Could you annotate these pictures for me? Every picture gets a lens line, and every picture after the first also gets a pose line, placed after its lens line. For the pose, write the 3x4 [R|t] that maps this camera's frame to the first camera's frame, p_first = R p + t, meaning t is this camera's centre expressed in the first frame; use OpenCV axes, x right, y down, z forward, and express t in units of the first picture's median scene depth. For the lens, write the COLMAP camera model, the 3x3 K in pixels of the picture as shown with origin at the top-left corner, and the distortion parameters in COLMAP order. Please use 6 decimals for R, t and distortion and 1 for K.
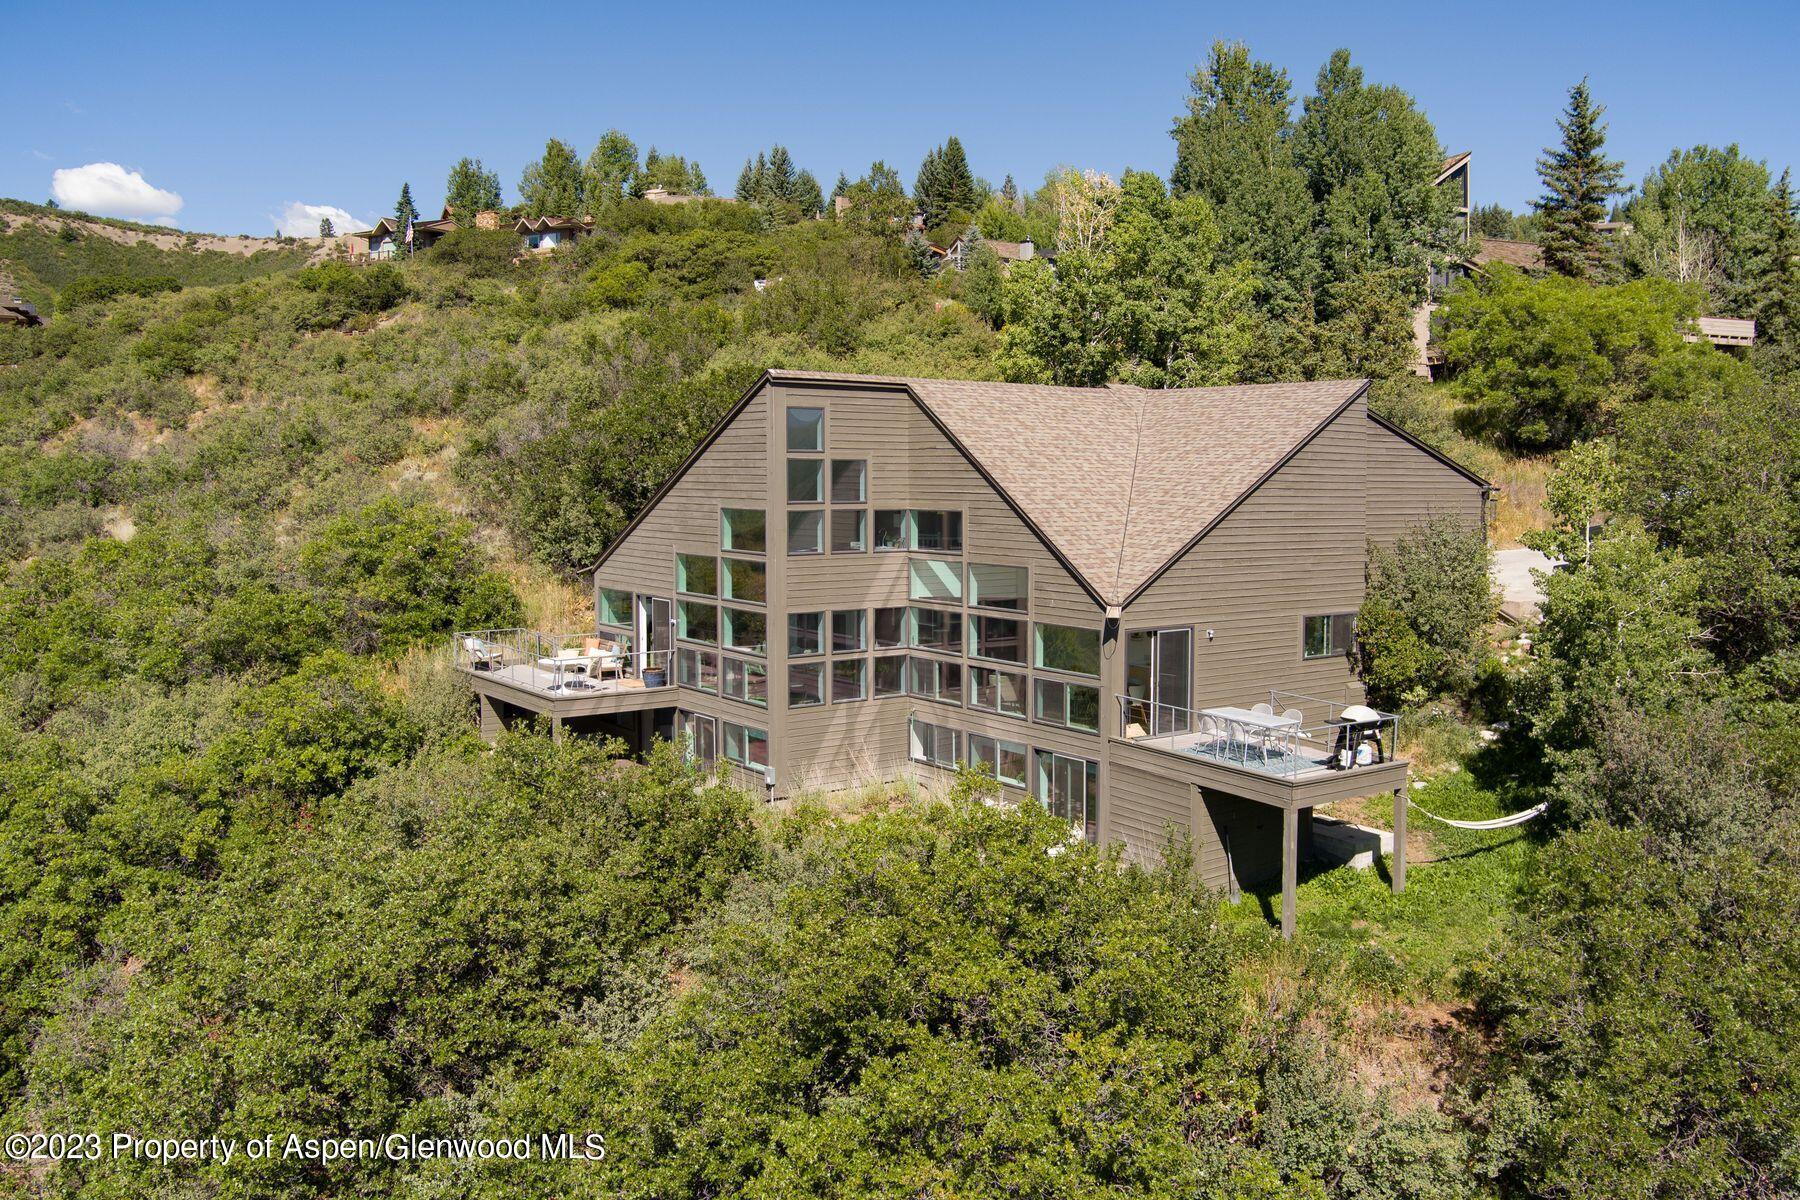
lens RADIAL K [[1261.9, 0, 898.7], [0, 1261.9, 584.6], [0, 0, 1]] dist [-0.069028, 0.027123]
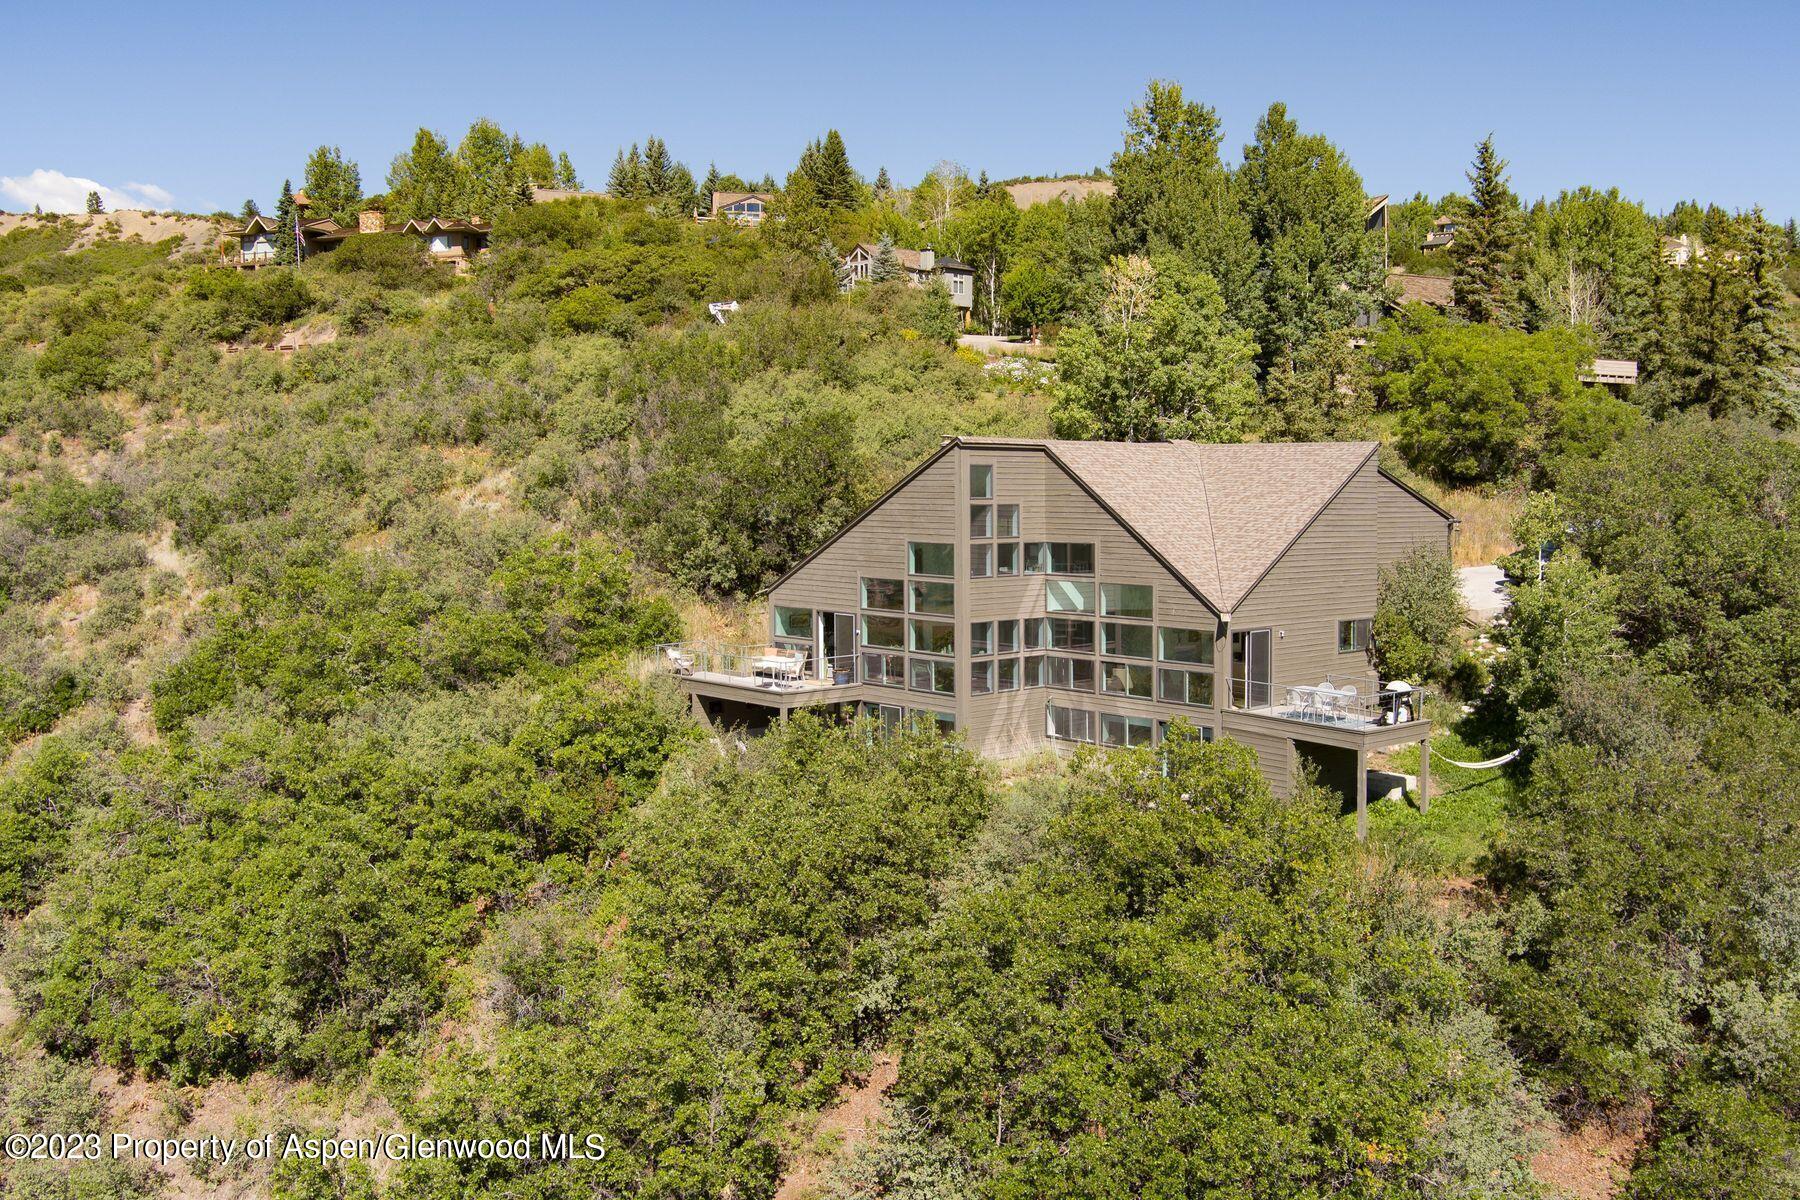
lens RADIAL K [[1526.5, 0, 872.0], [0, 1526.5, 605.7], [0, 0, 1]] dist [-0.065261, 0.005609]
pose [[0.989489, -0.010699, 0.144209, -0.307734], [0.011315, 0.999930, -0.003451, 0.006944], [-0.144162, 0.005047, 0.989541, -0.404085]]
